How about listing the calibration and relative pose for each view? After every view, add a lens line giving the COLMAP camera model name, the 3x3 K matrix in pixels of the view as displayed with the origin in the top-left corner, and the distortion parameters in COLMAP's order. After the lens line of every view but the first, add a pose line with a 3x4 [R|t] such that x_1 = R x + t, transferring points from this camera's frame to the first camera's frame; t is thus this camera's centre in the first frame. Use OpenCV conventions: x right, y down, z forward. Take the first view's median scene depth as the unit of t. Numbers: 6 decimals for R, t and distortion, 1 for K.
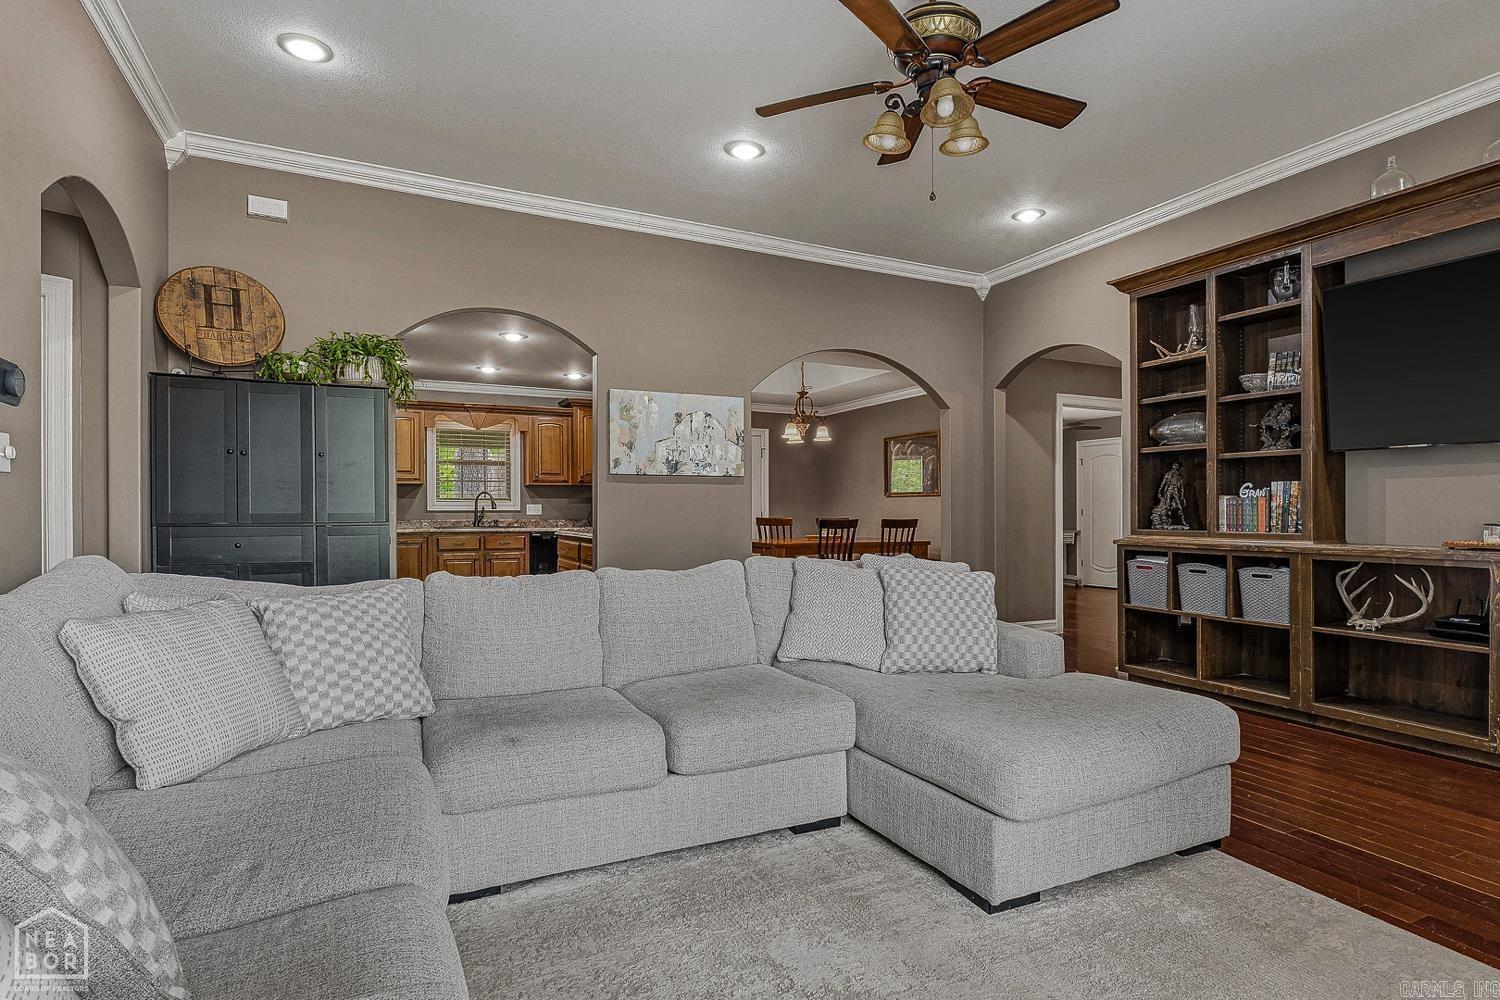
lens RADIAL K [[782.4, 0, 736.5], [0, 782.4, 504.6], [0, 0, 1]] dist [0.012048, -0.000499]
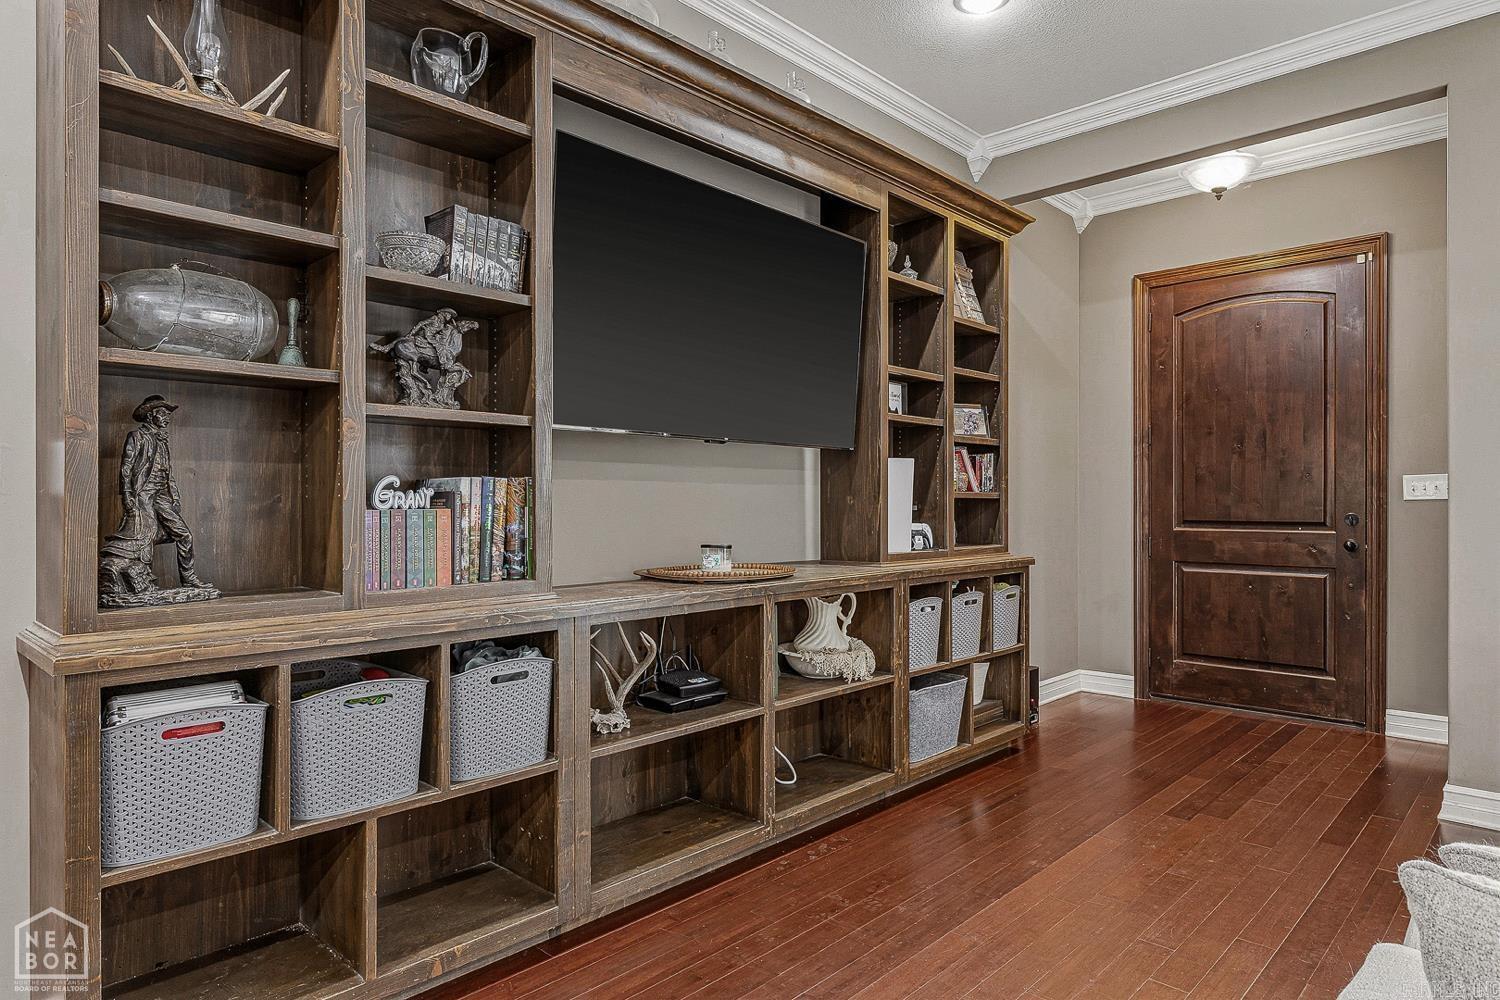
lens RADIAL K [[880.0, 0, 711.5], [0, 880.0, 502.3], [0, 0, 1]] dist [-0.003005, 0.000387]
pose [[-0.359162, -0.000837, 0.933275, 0.130590], [-0.006269, 0.999979, -0.001515, -0.013609], [-0.933254, -0.006395, -0.359160, 1.047961]]
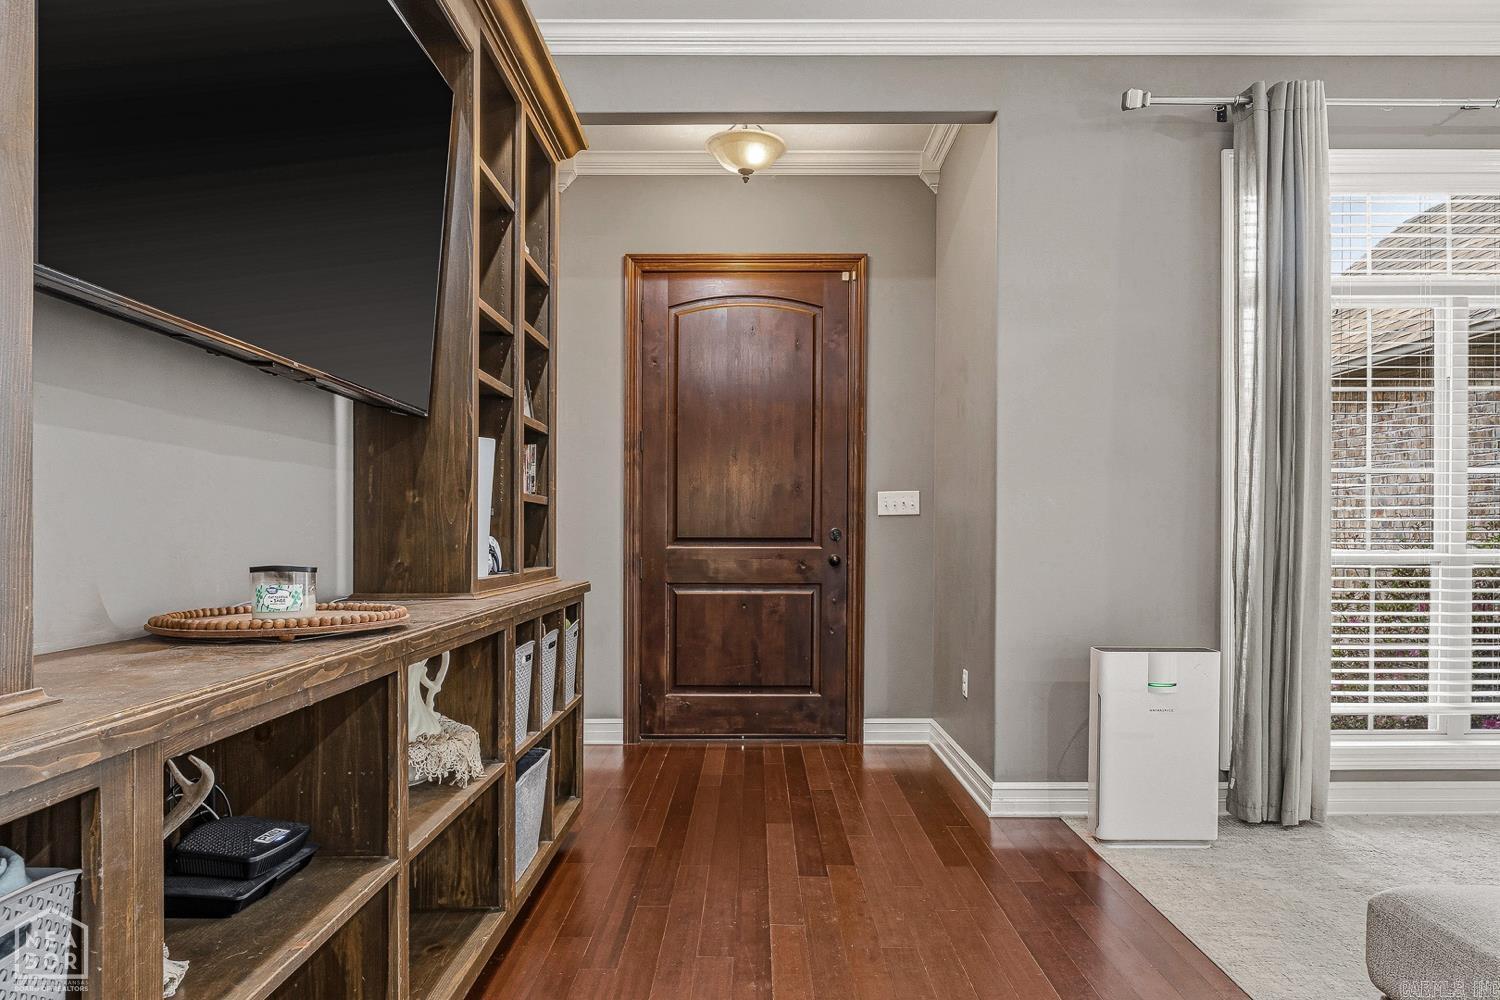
lens RADIAL K [[994.6, 0, 747.9], [0, 994.6, 536.3], [0, 0, 1]] dist [-0.001987, -0.002672]
pose [[-0.914317, -0.003951, 0.404979, 0.434336], [-0.005745, 0.999978, -0.003217, 0.006281], [-0.404958, -0.005268, -0.914320, 1.090183]]
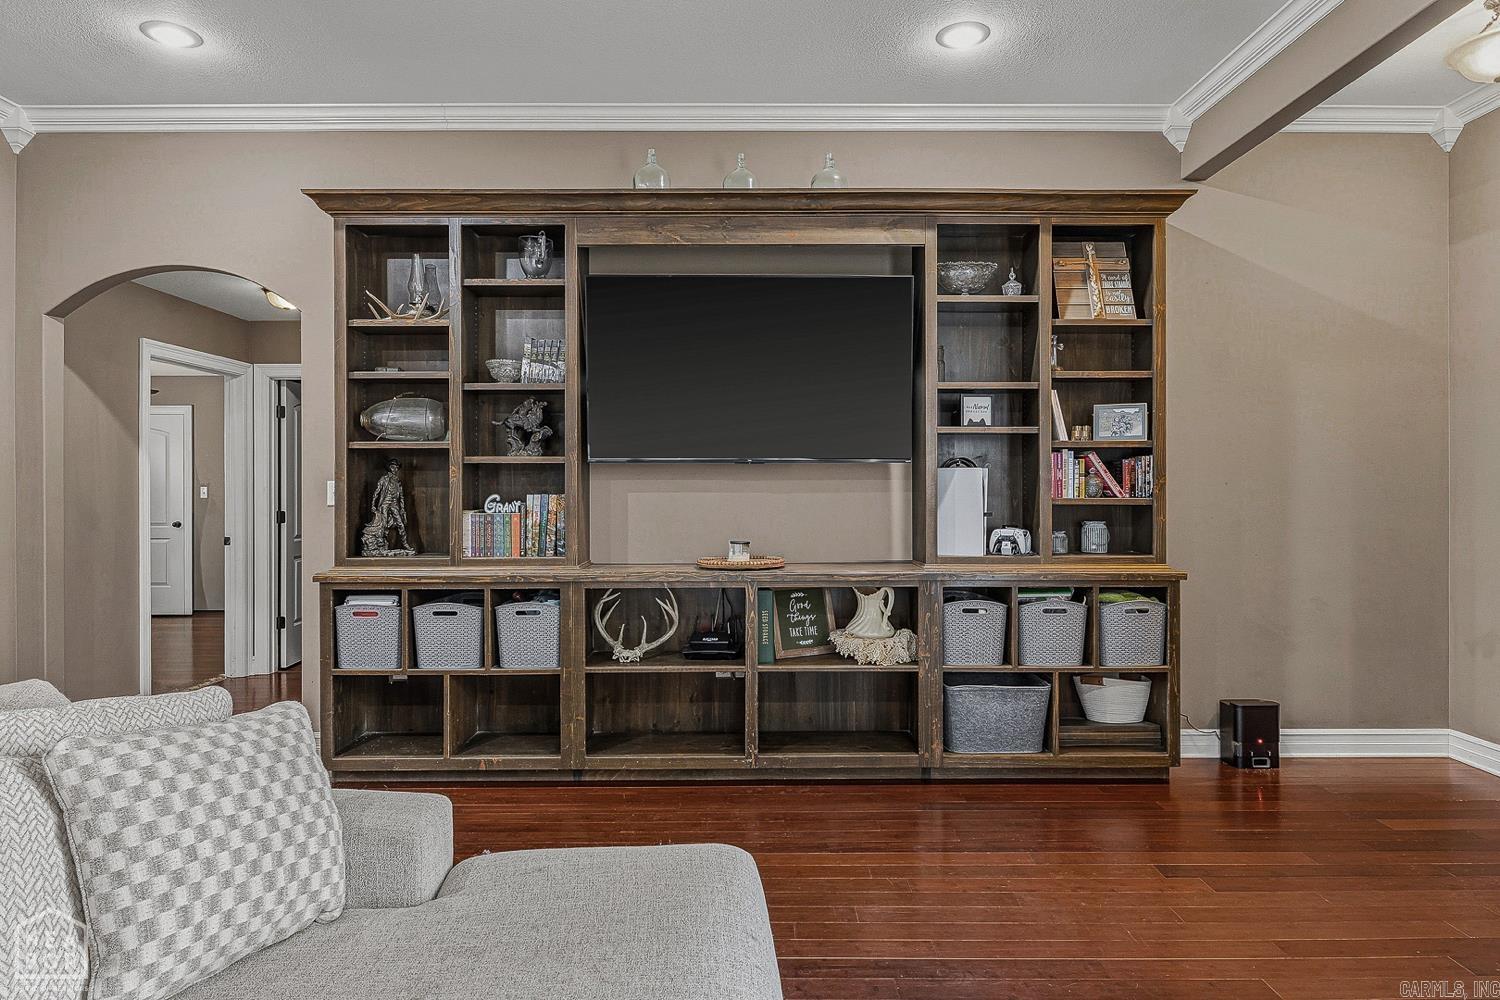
lens RADIAL K [[880.0, 0, 759.7], [0, 880.0, 480.2], [0, 0, 1]] dist [-0.003005, 0.000387]
pose [[0.417131, 0.001144, 0.908846, -0.051060], [-0.003099, 0.999995, 0.000163, -0.044872], [-0.908841, -0.002884, 0.417133, 0.397315]]
